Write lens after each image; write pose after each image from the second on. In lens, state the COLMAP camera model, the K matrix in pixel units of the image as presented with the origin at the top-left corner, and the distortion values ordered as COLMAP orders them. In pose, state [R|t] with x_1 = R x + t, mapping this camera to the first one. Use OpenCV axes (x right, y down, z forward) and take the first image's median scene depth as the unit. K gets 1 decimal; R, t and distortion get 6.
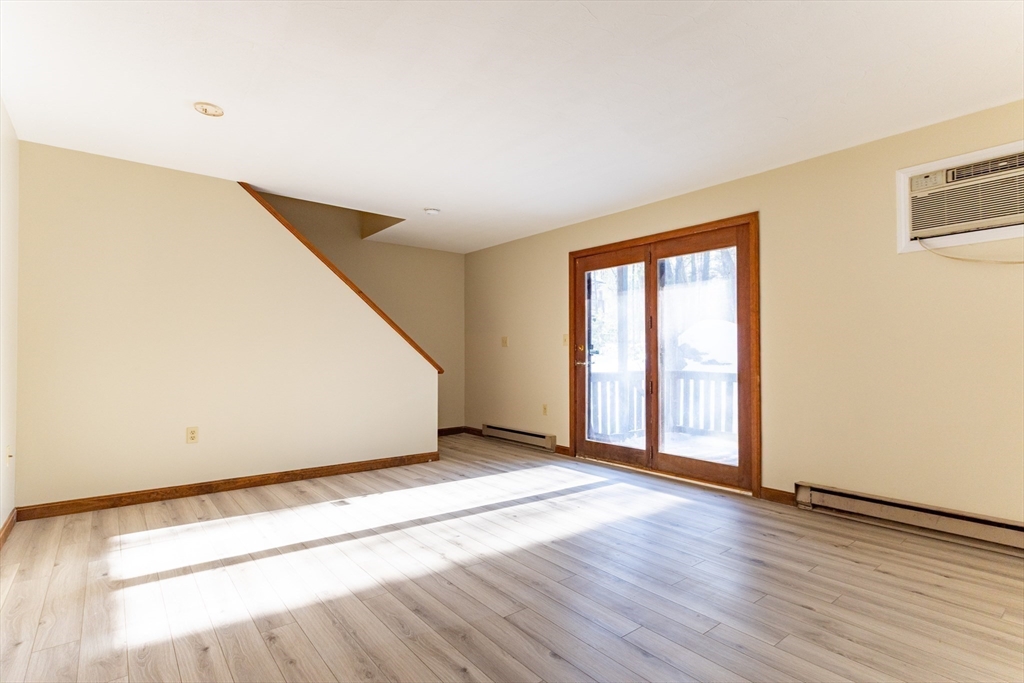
lens RADIAL K [[503.0, 0, 522.4], [0, 503.0, 343.1], [0, 0, 1]] dist [-0.000142, -0.000002]
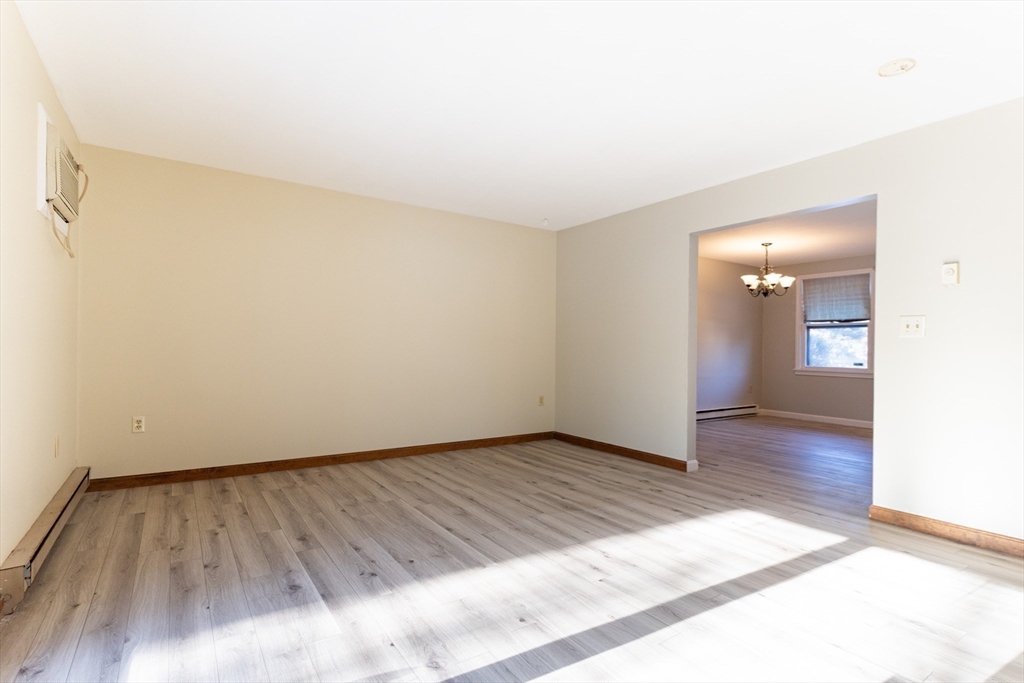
lens RADIAL K [[503.0, 0, 522.4], [0, 503.0, 343.1], [0, 0, 1]] dist [-0.000142, -0.000002]
pose [[-0.995818, -0.014939, 0.090126, -0.061703], [-0.017840, 0.999346, -0.031466, 0.037191], [-0.089597, -0.032942, -0.995433, 1.548846]]
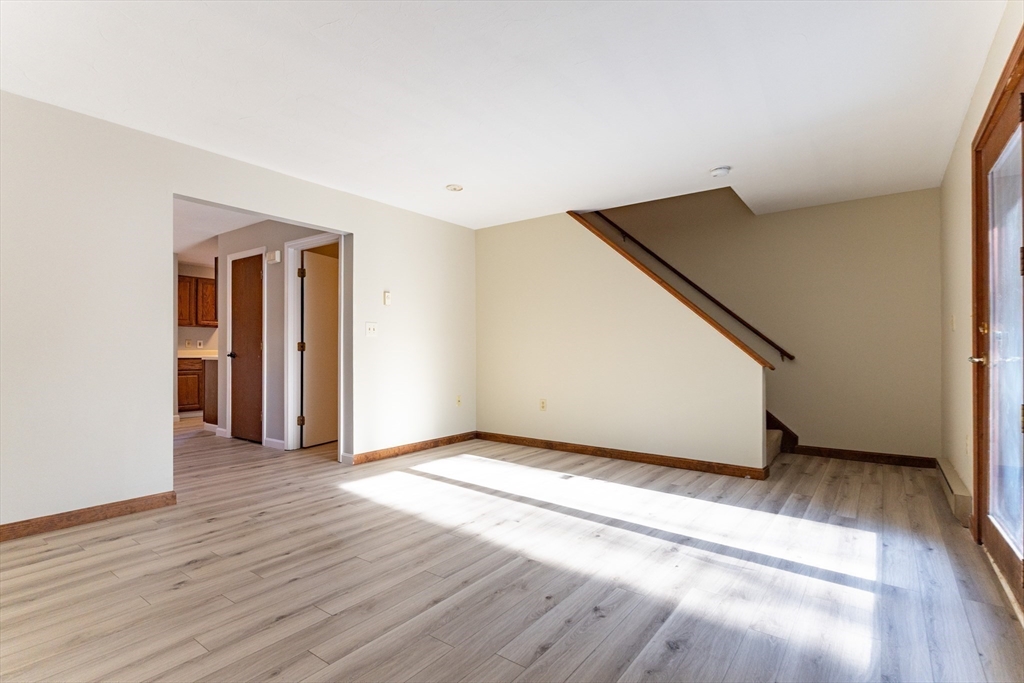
lens RADIAL K [[500.8, 0, 512.1], [0, 500.8, 351.2], [0, 0, 1]] dist [0.001682, 0.000293]
pose [[0.233753, -0.001161, -0.972295, 0.739675], [0.022677, 0.999734, 0.004259, 0.028968], [0.972031, -0.023044, 0.233717, 0.652770]]
